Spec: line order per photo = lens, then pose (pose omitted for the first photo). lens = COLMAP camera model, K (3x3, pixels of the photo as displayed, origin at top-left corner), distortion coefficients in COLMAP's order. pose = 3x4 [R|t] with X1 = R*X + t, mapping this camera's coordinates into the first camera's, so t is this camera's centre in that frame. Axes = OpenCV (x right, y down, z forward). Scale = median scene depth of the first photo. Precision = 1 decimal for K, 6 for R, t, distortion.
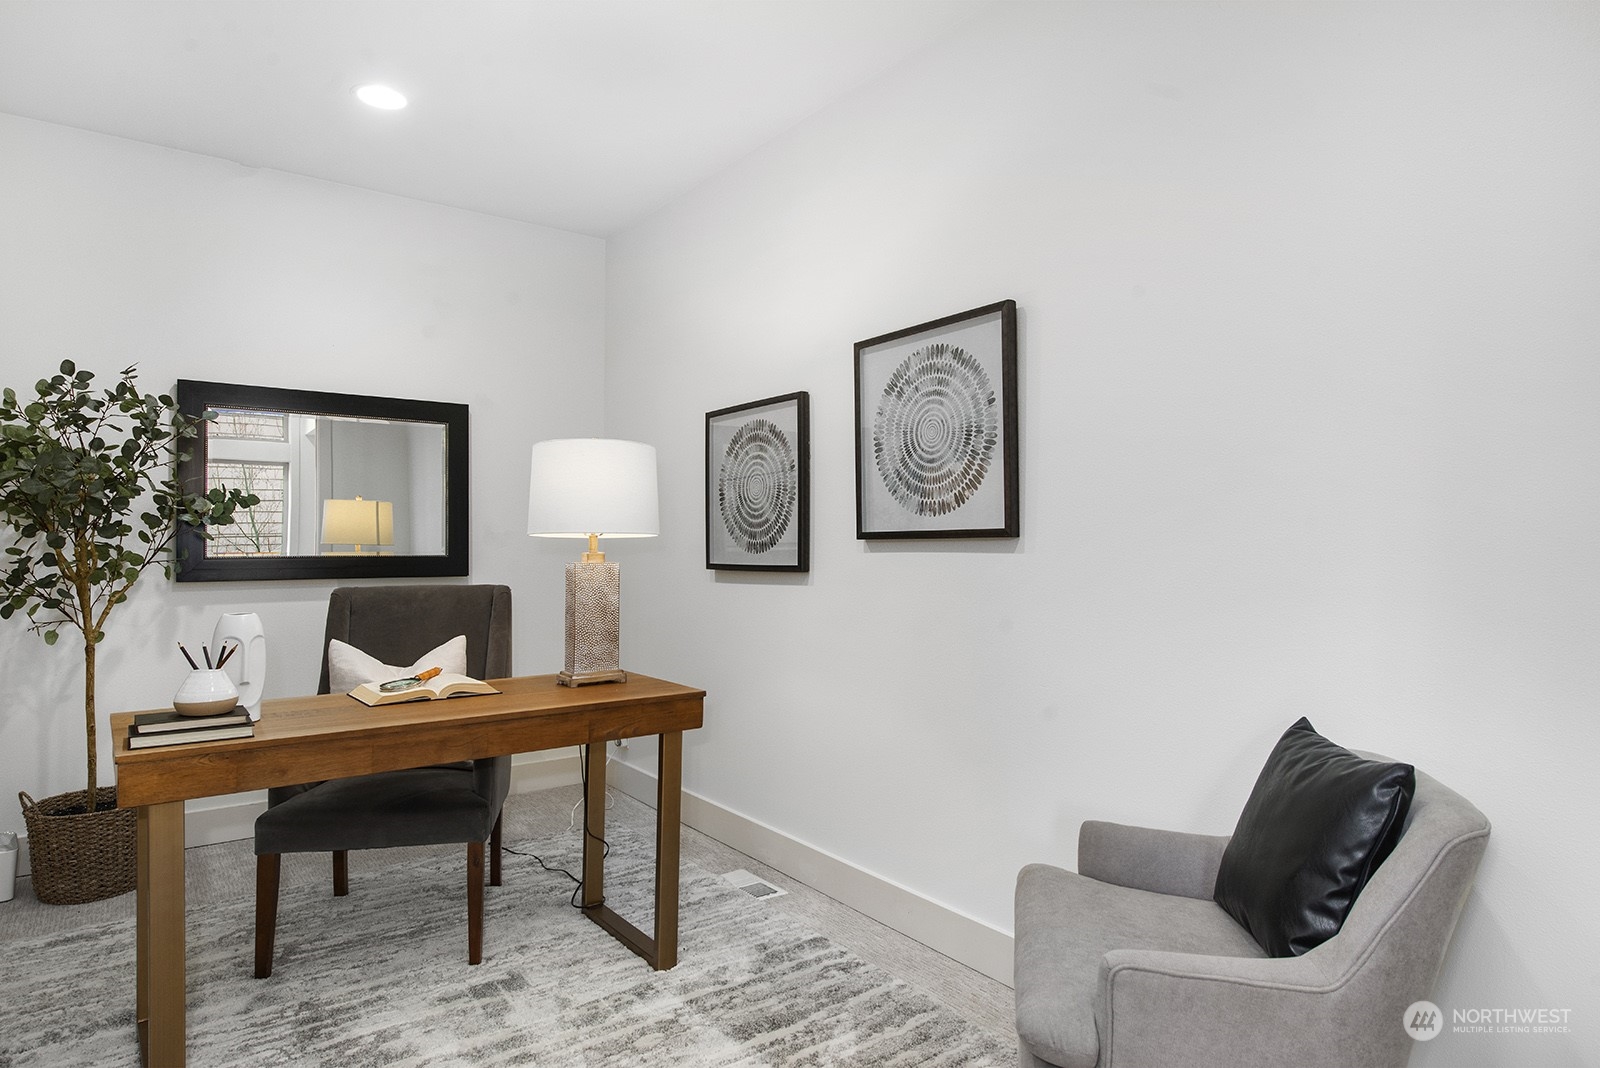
lens RADIAL K [[900.1, 0, 763.4], [0, 900.1, 534.6], [0, 0, 1]] dist [0.015731, -0.000286]
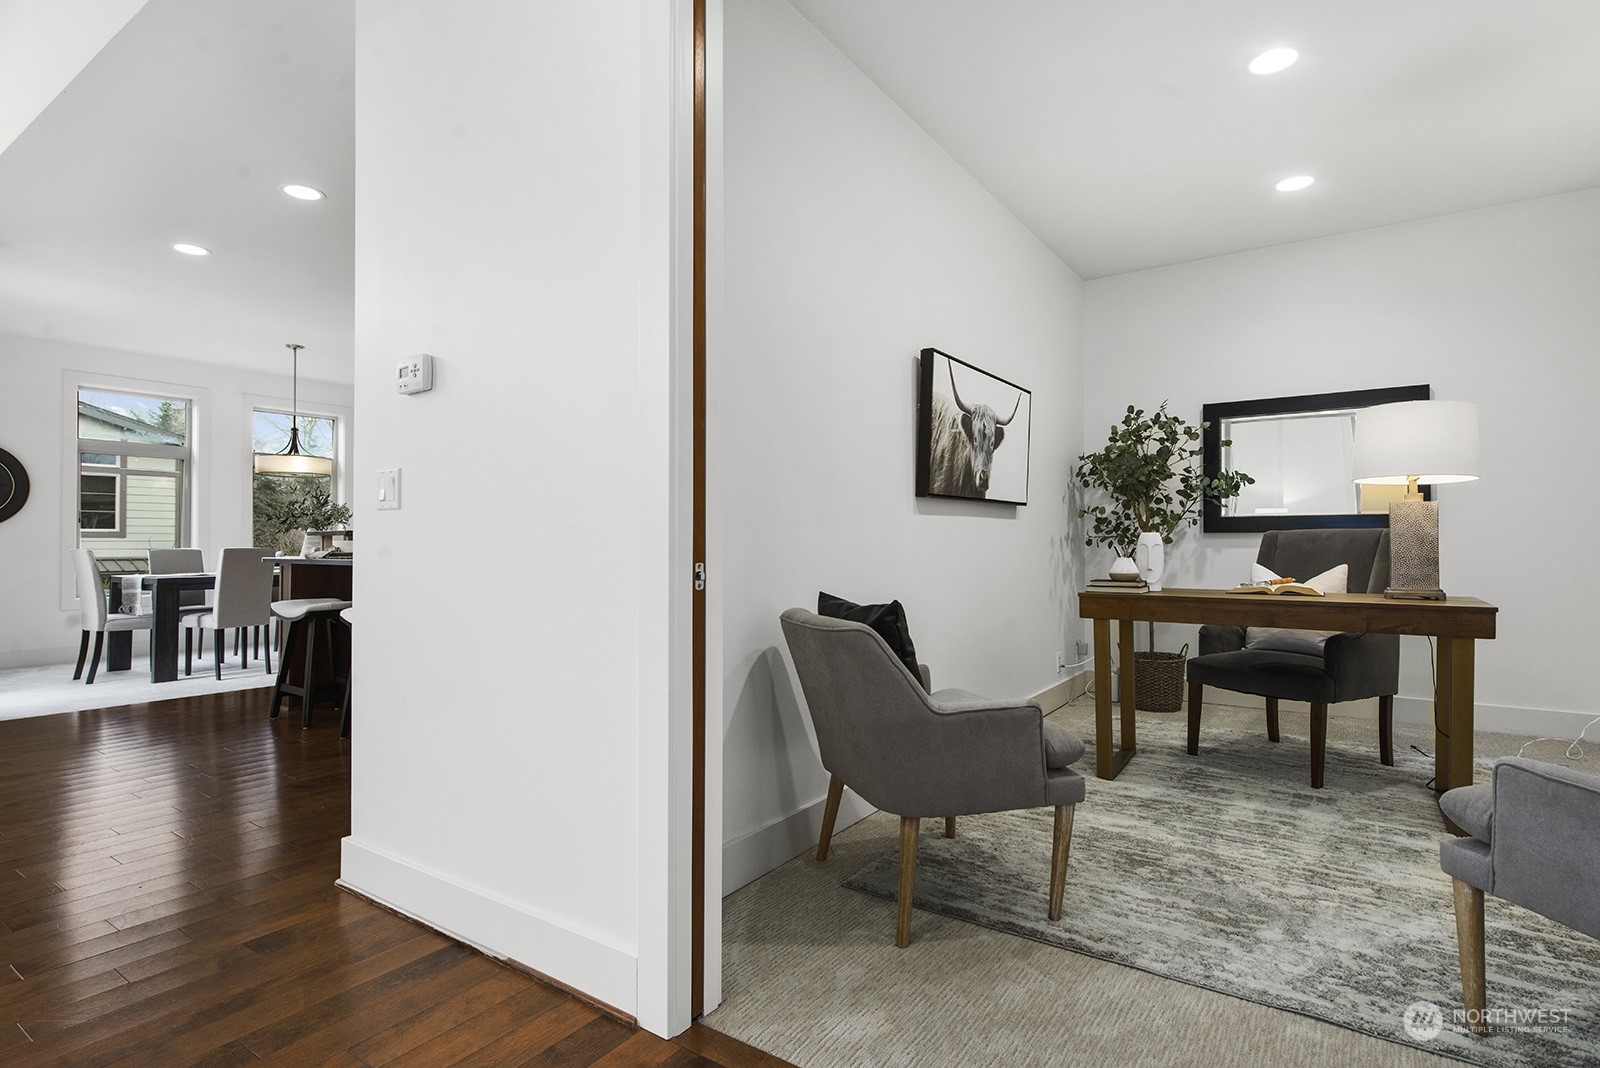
lens RADIAL K [[824.4, 0, 800.0], [0, 824.4, 534.0], [0, 0, 1]] dist [-0.002809, -0.000290]
pose [[0.326291, -0.011274, -0.945202, 0.563053], [0.003466, 0.999936, -0.010730, 0.079094], [0.945263, 0.000225, 0.326310, -0.156668]]
